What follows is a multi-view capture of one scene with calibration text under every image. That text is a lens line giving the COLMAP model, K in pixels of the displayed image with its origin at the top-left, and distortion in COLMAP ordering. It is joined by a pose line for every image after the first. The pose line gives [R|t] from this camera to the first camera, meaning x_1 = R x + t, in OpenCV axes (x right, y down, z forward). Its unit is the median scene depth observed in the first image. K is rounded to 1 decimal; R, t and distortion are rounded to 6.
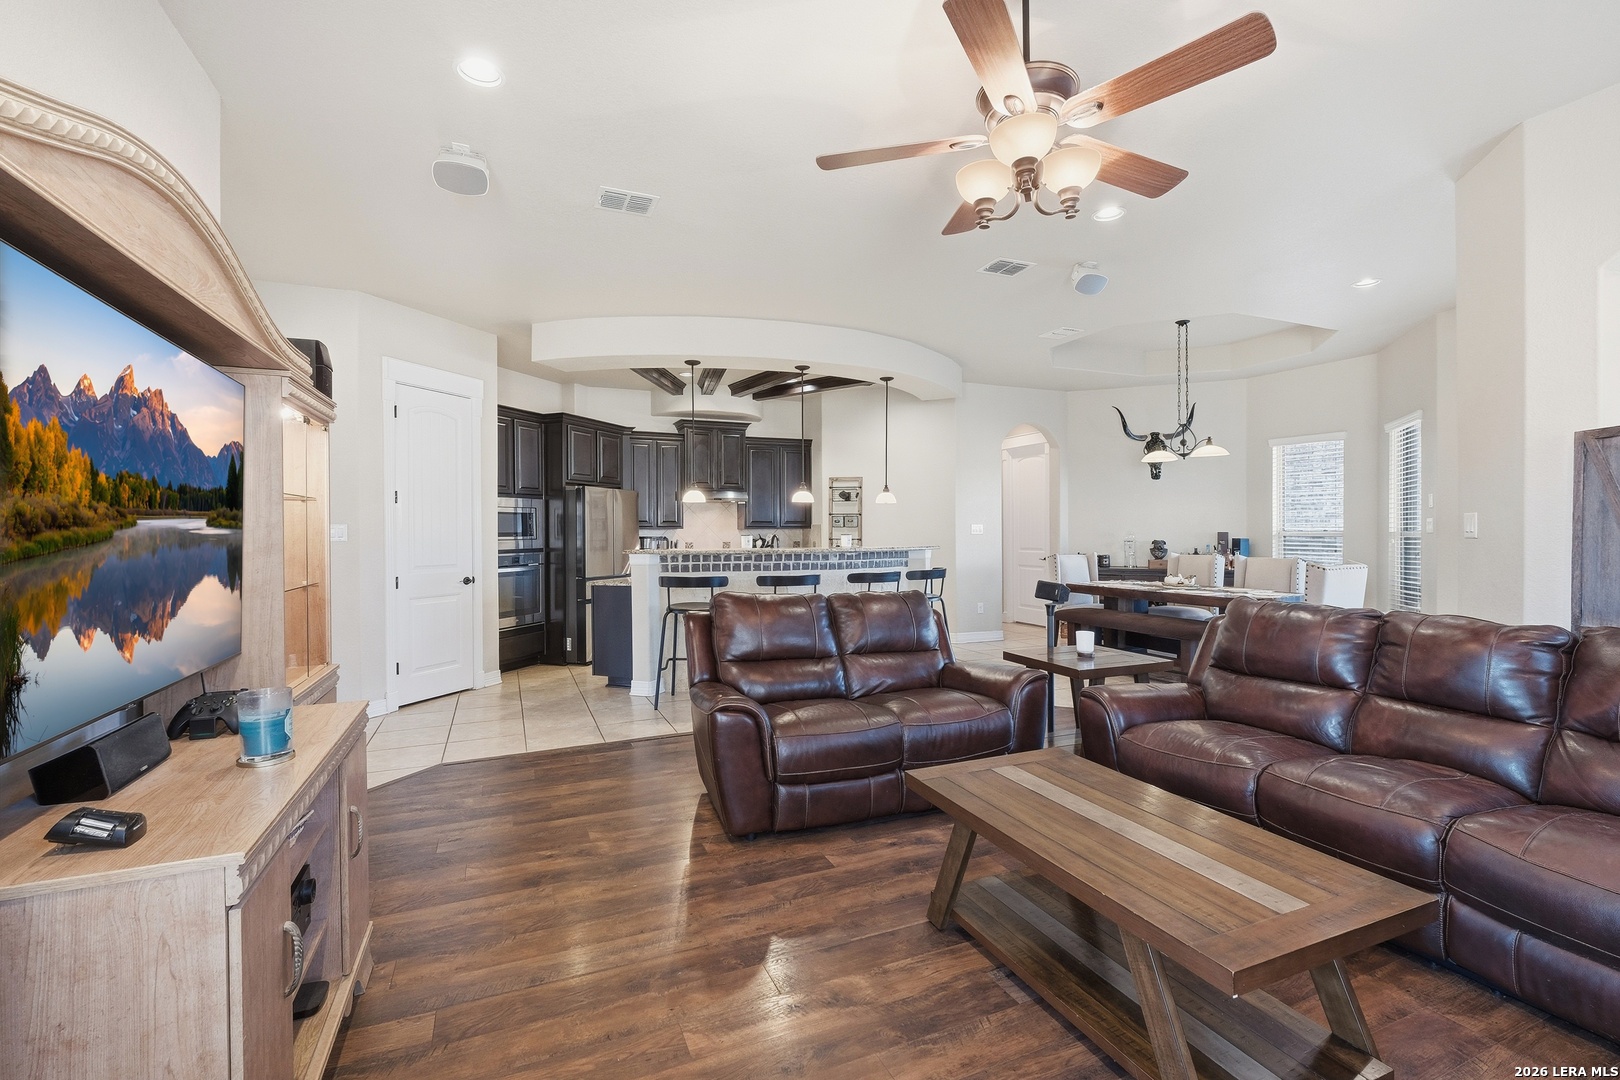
lens RADIAL K [[711.1, 0, 797.7], [0, 711.1, 546.9], [0, 0, 1]] dist [-0.003389, 0.000163]
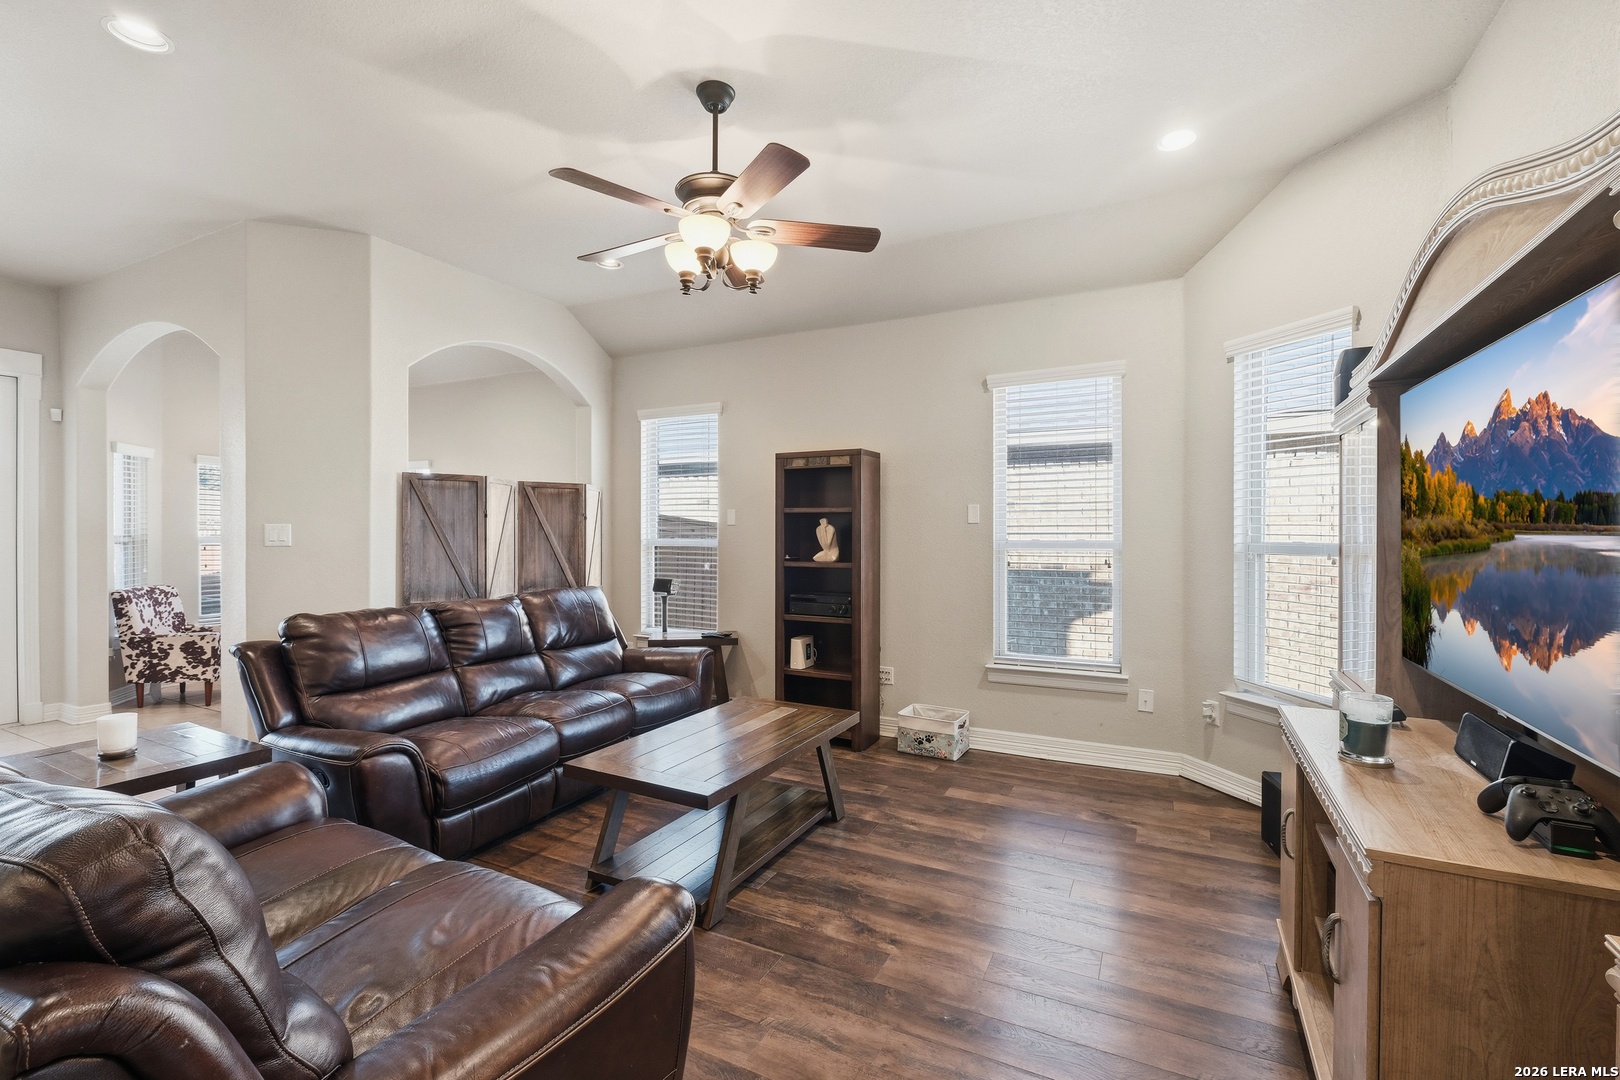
lens RADIAL K [[711.1, 0, 809.5], [0, 711.1, 533.6], [0, 0, 1]] dist [-0.003389, 0.000163]
pose [[-0.641685, -0.000038, 0.766968, -0.247077], [0.020382, 0.999646, 0.017102, -0.017162], [-0.766697, 0.026607, -0.641457, 0.556092]]
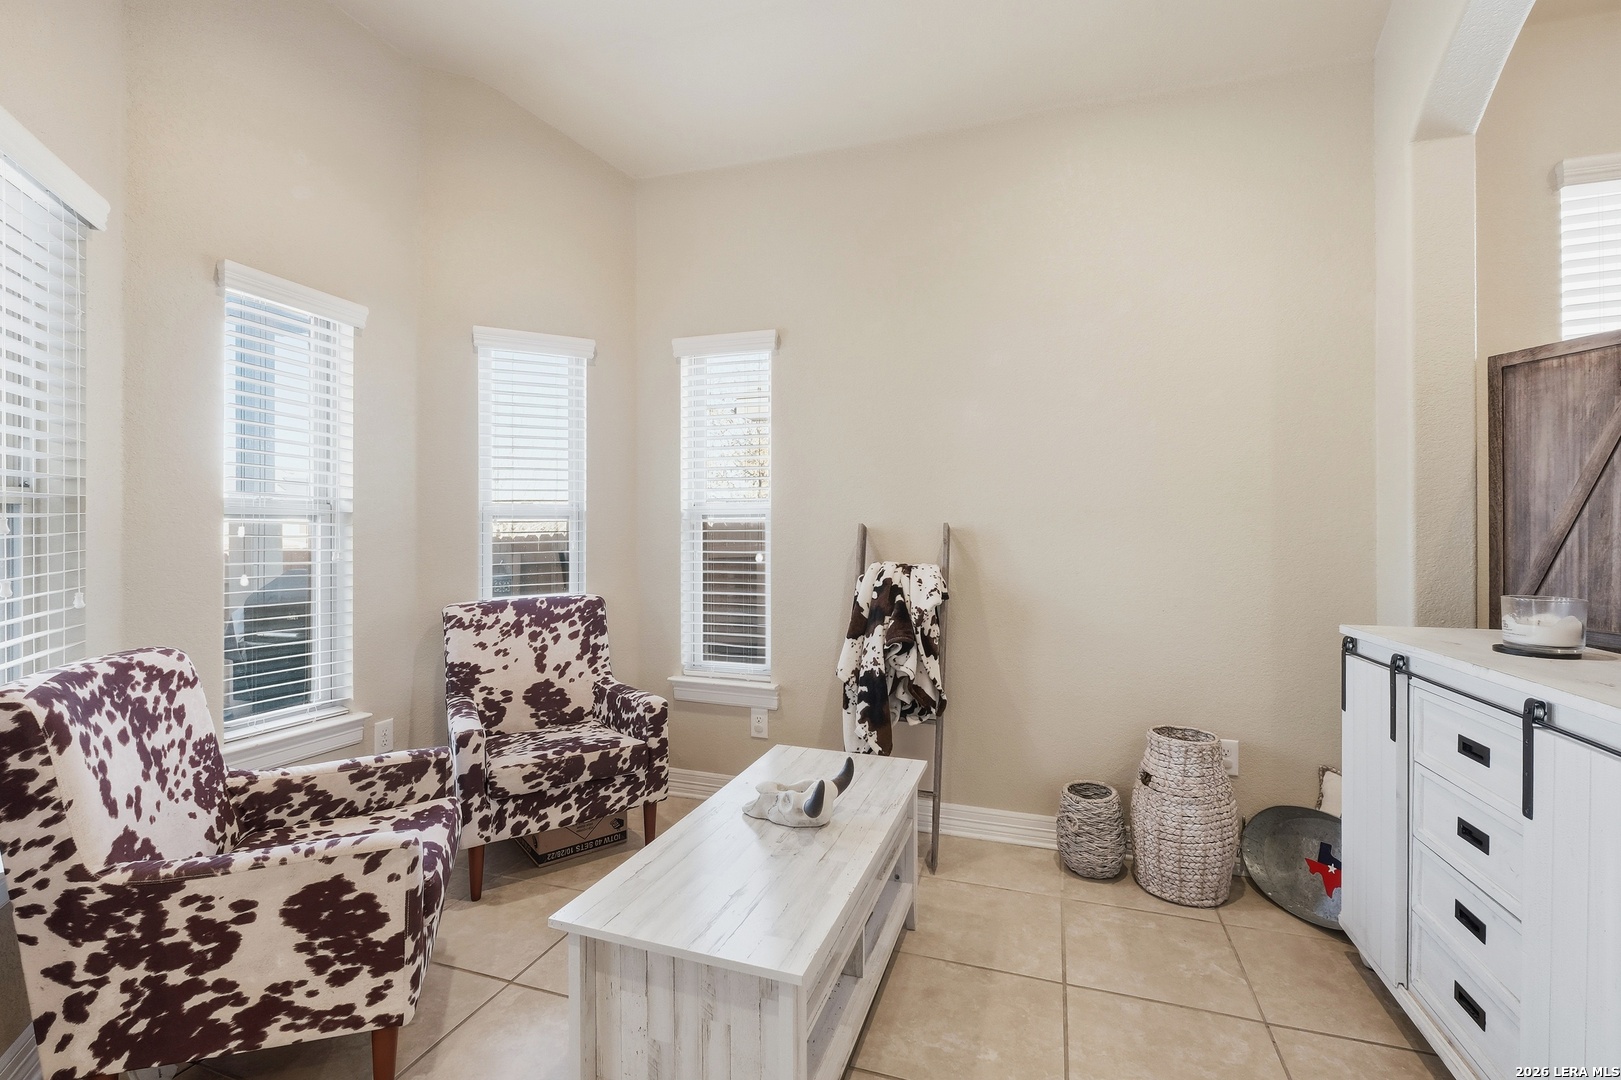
lens RADIAL K [[711.5, 0, 793.9], [0, 711.5, 535.4], [0, 0, 1]] dist [-0.003389, 0.000163]
pose [[-0.743845, 0.003629, 0.668343, 0.564521], [0.021677, 0.999590, 0.018698, 0.003574], [-0.668001, 0.028396, -0.743618, 0.638961]]
